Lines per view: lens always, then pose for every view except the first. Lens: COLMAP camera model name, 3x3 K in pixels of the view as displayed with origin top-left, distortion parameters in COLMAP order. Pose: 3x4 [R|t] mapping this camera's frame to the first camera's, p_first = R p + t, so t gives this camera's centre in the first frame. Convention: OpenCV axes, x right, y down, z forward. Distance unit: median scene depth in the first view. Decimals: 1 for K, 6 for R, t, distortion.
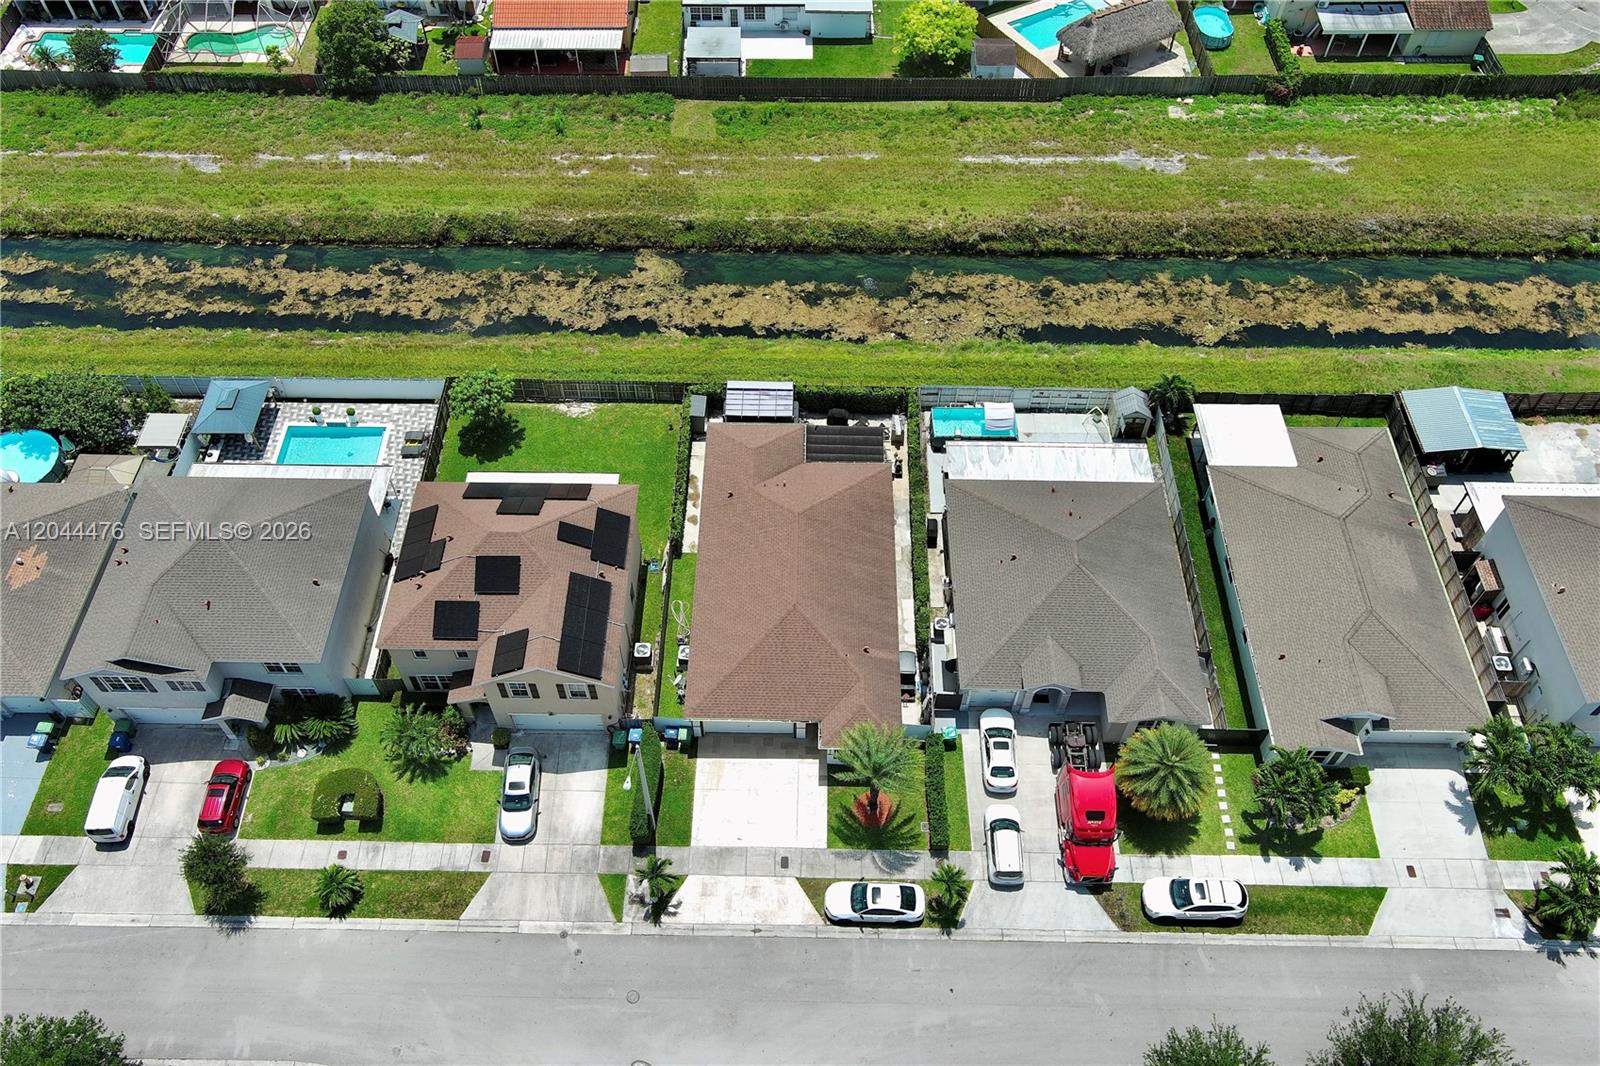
lens RADIAL K [[1242.8, 0, 793.8], [0, 1242.8, 527.0], [0, 0, 1]] dist [0.006087, 0.001882]
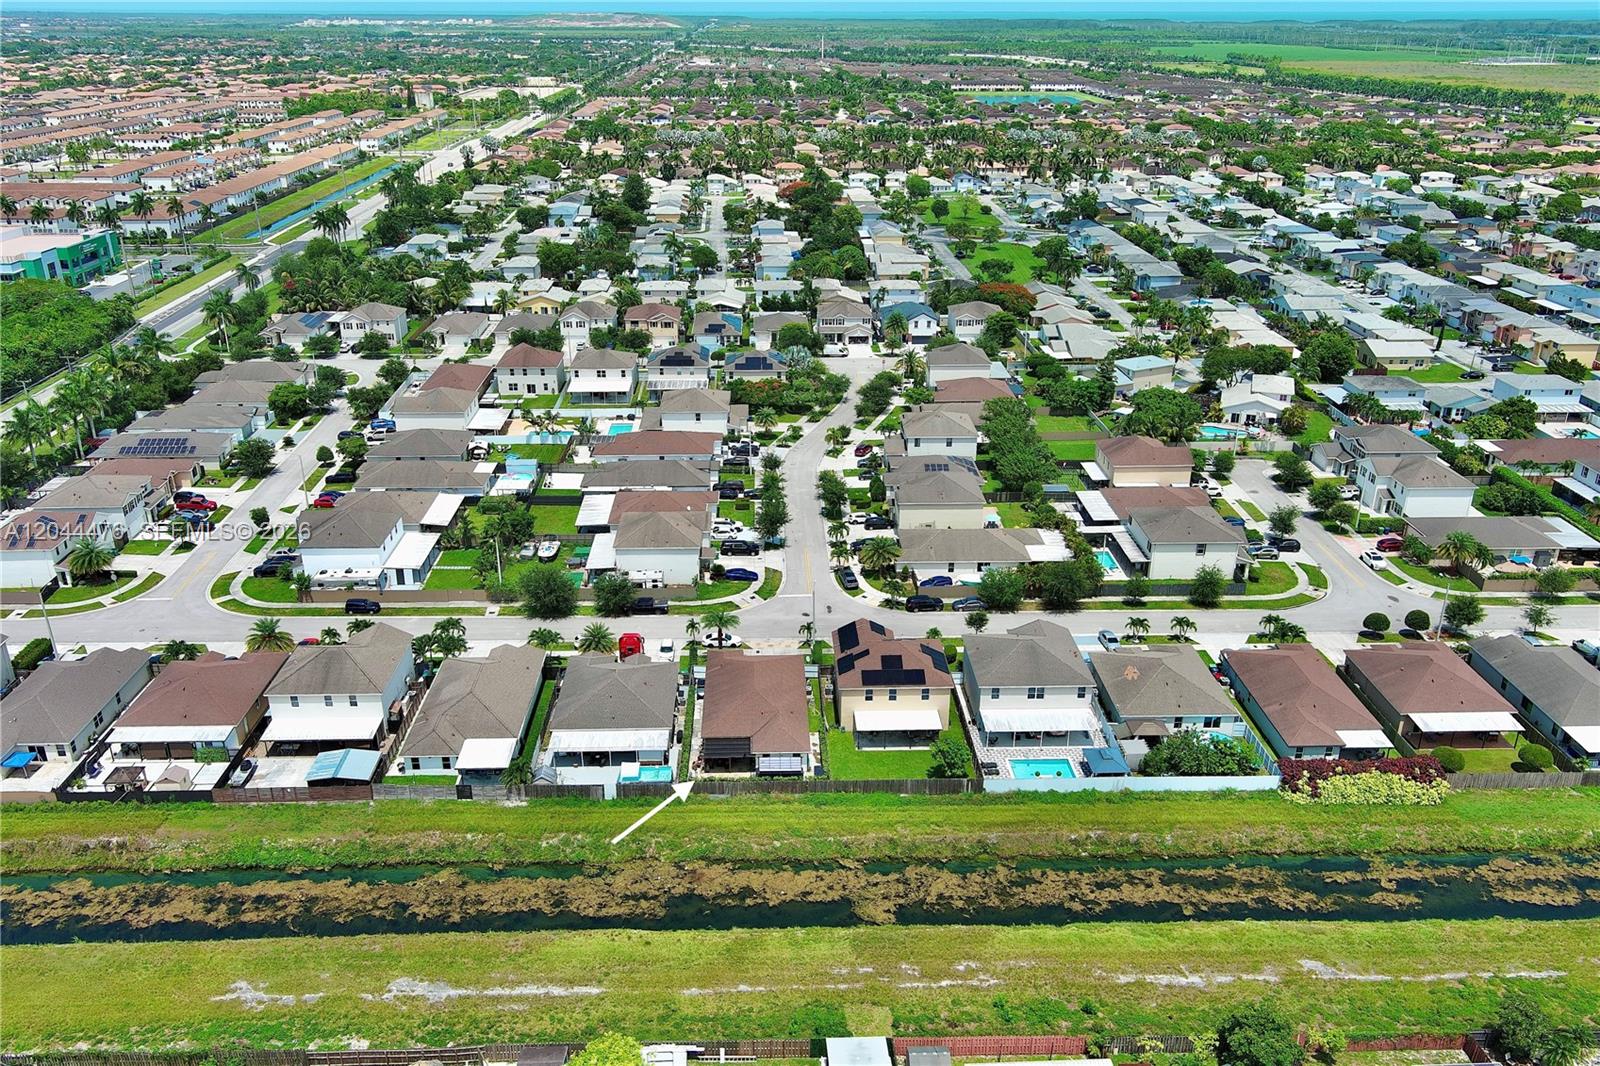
lens RADIAL K [[1242.8, 0, 793.8], [0, 1242.8, 527.0], [0, 0, 1]] dist [0.006087, 0.001882]
pose [[-0.998965, 0.012816, -0.043651, 0.024283], [-0.039132, 0.247271, 0.968156, -2.057211], [0.023201, 0.968861, -0.246514, 1.307189]]
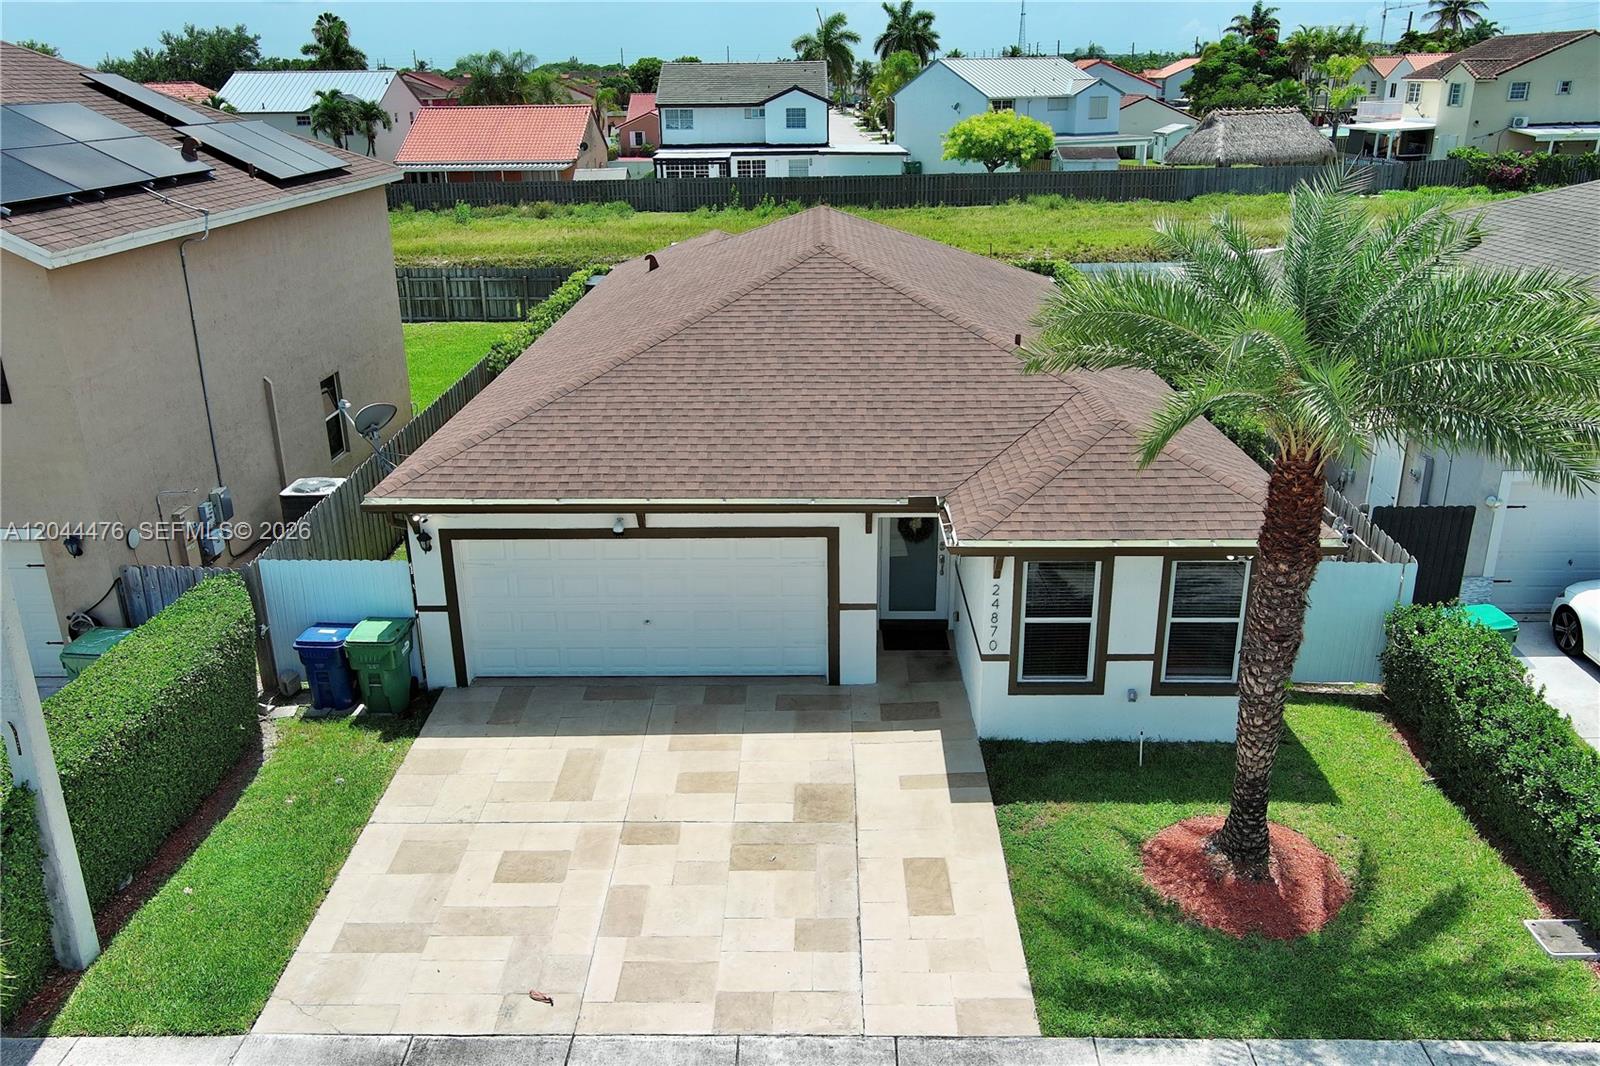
lens RADIAL K [[1242.8, 0, 793.8], [0, 1242.8, 527.0], [0, 0, 1]] dist [0.006087, 0.001882]
pose [[0.999894, -0.012554, -0.007382, -0.005016], [0.006548, 0.840295, -0.542090, 0.281917], [0.013009, 0.541984, 0.840288, 0.789050]]
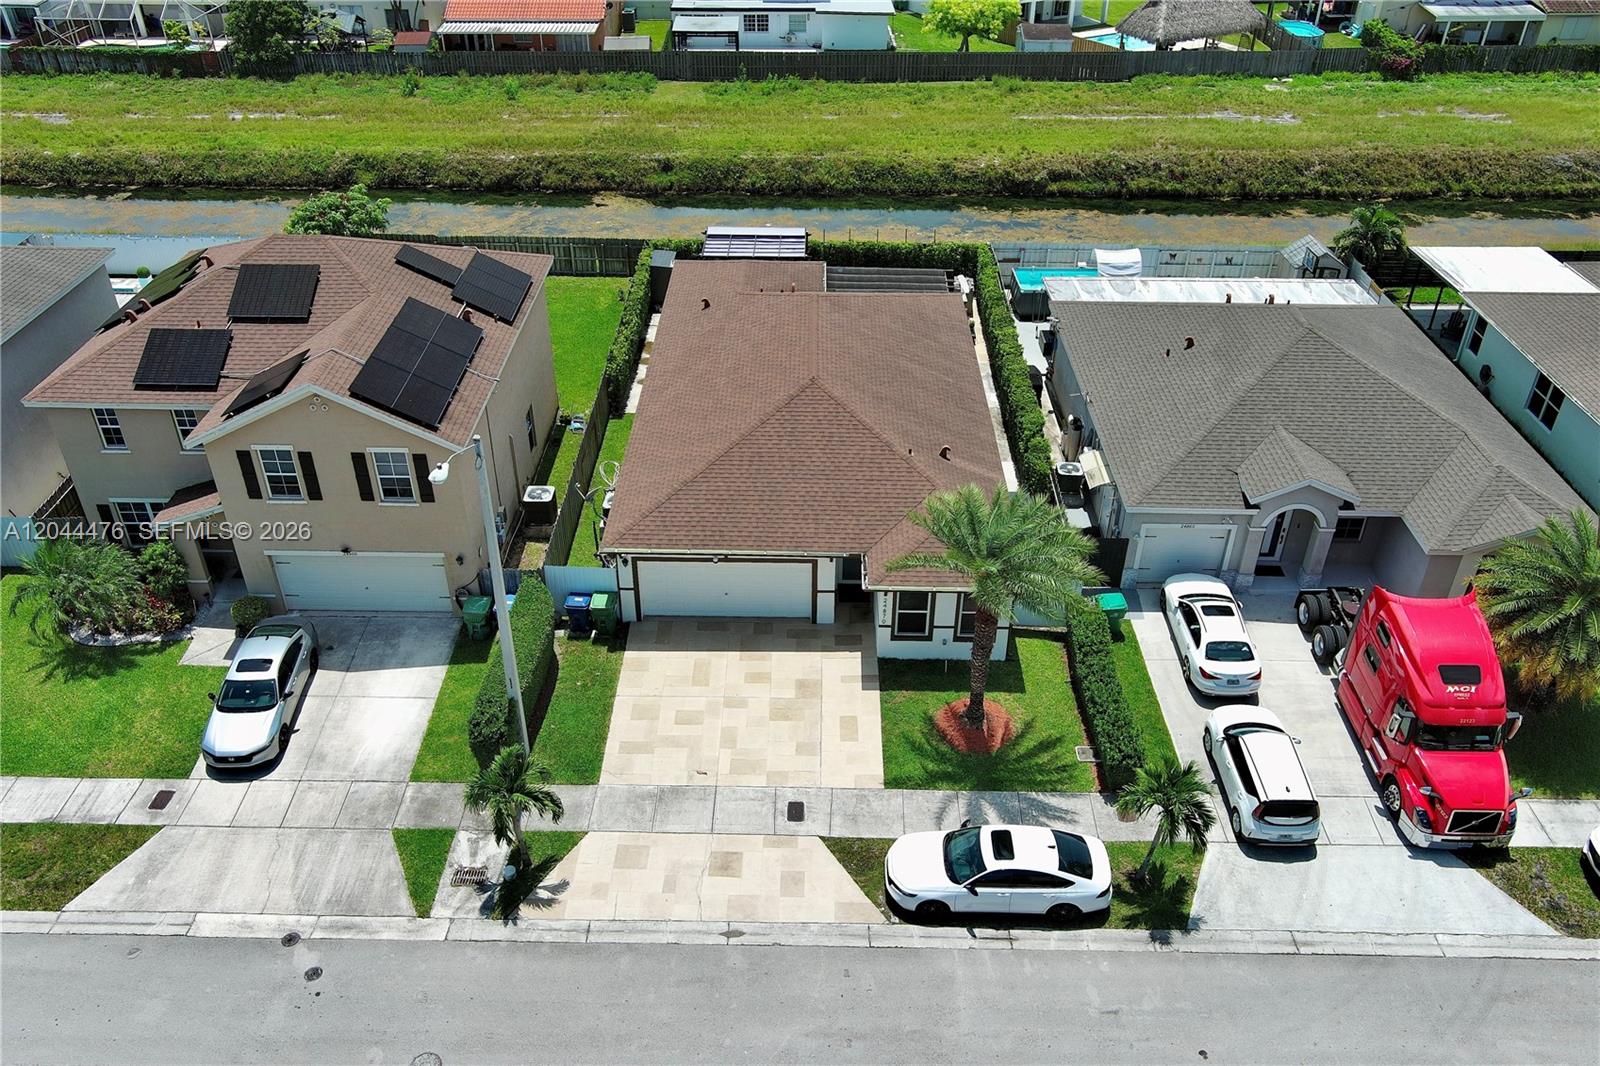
lens RADIAL K [[1242.8, 0, 793.8], [0, 1242.8, 527.0], [0, 0, 1]] dist [0.006087, 0.001882]
pose [[0.999996, 0.002640, 0.000456, -0.008190], [-0.002346, 0.945128, -0.326692, 0.308223], [-0.001294, 0.326690, 0.945131, 0.499149]]
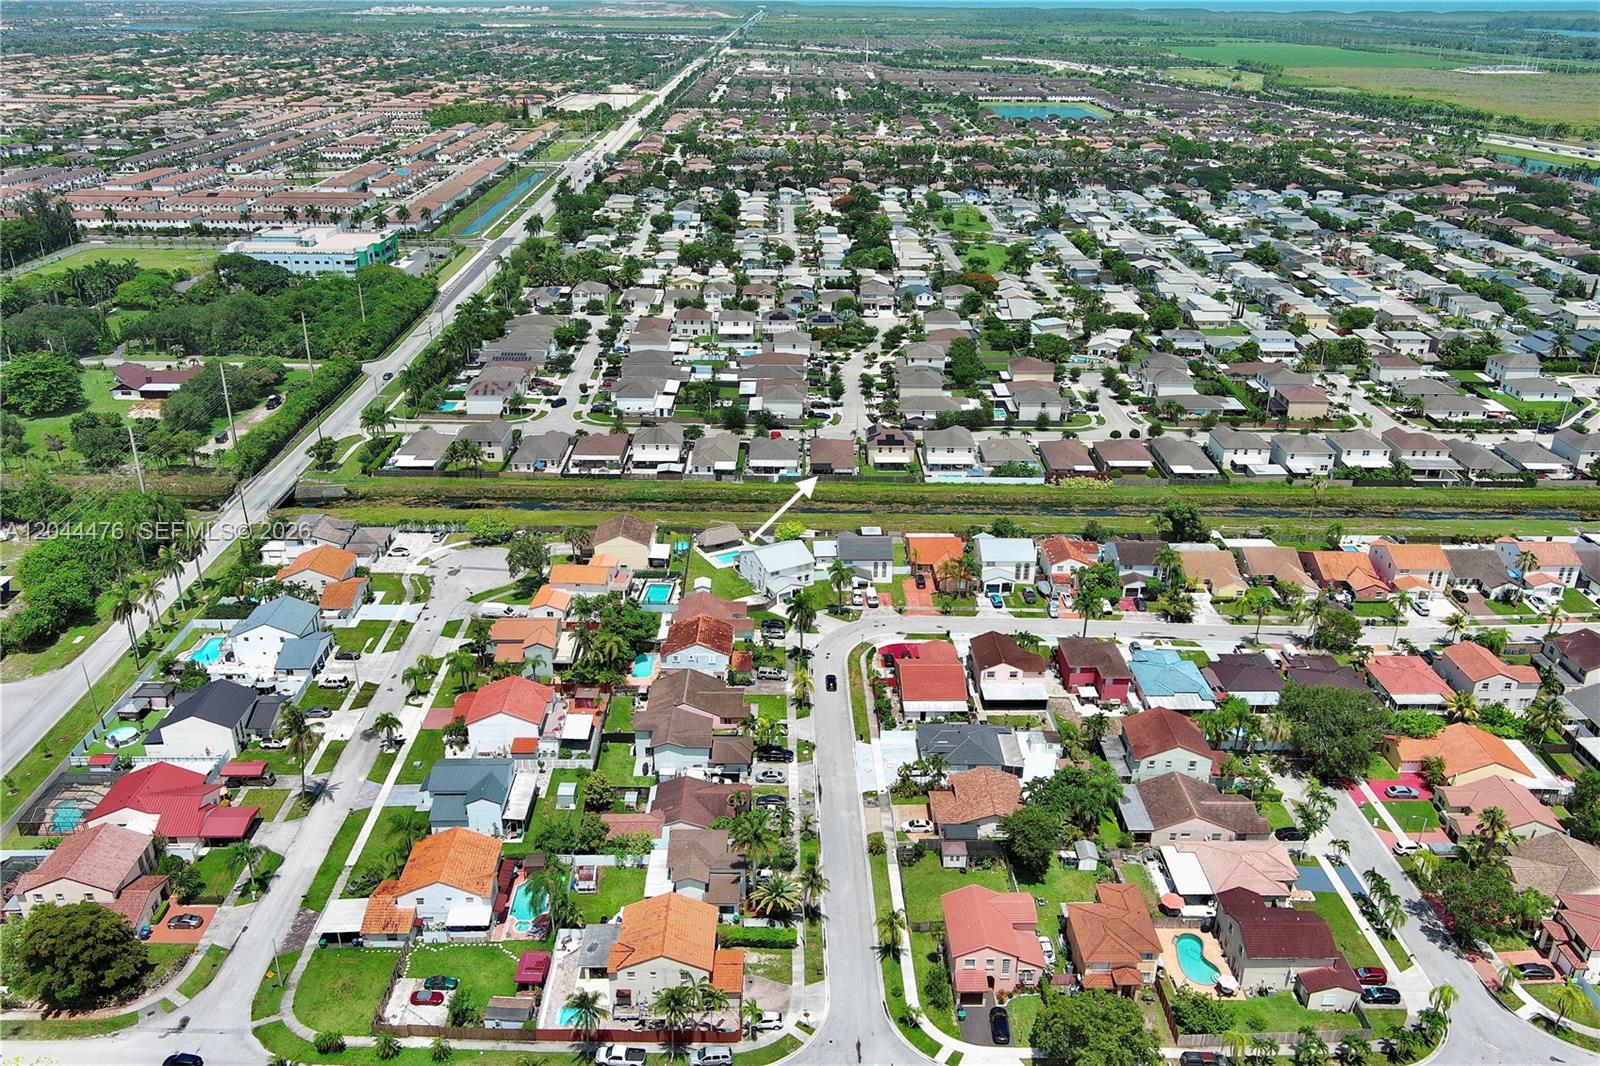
lens RADIAL K [[1242.8, 0, 793.8], [0, 1242.8, 527.0], [0, 0, 1]] dist [0.006087, 0.001882]
pose [[-0.999889, -0.003656, -0.014470, 0.225696], [-0.014923, 0.232083, 0.972581, -4.704945], [-0.000197, 0.972689, -0.232112, 2.510263]]
